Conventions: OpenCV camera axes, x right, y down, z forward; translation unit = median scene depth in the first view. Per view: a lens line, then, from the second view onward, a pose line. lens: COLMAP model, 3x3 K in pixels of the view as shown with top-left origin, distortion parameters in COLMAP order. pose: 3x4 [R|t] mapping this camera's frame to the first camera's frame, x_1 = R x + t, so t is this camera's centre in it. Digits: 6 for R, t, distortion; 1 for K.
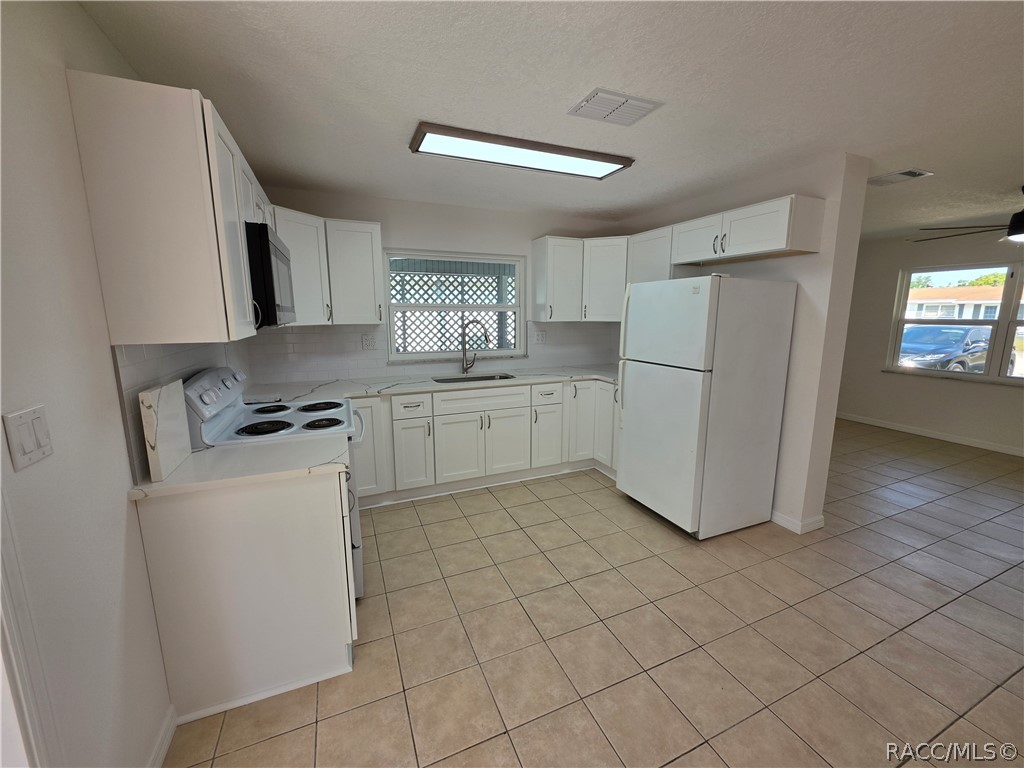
lens RADIAL K [[412.1, 0, 520.1], [0, 412.1, 380.8], [0, 0, 1]] dist [-0.005585, 0.000652]
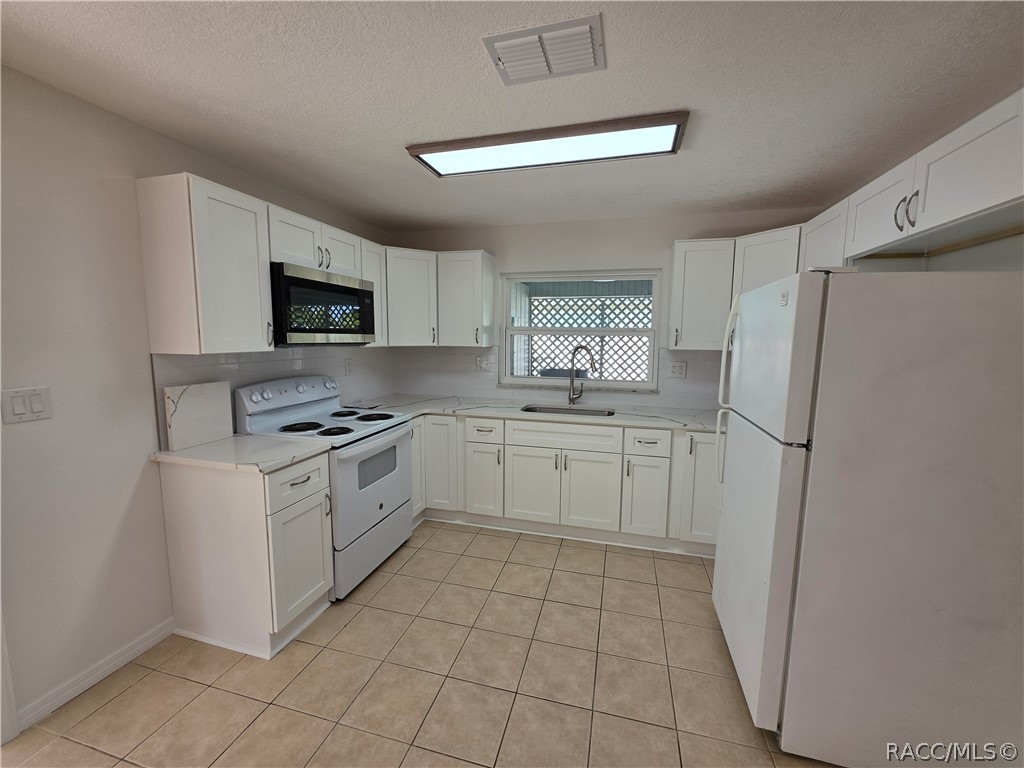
lens RADIAL K [[412.1, 0, 515.8], [0, 412.1, 380.7], [0, 0, 1]] dist [-0.005585, 0.000652]
pose [[0.779277, 0.074977, -0.622179, 0.399288], [-0.112977, 0.993359, -0.021796, -0.043786], [0.616412, 0.087277, 0.782572, 0.269199]]
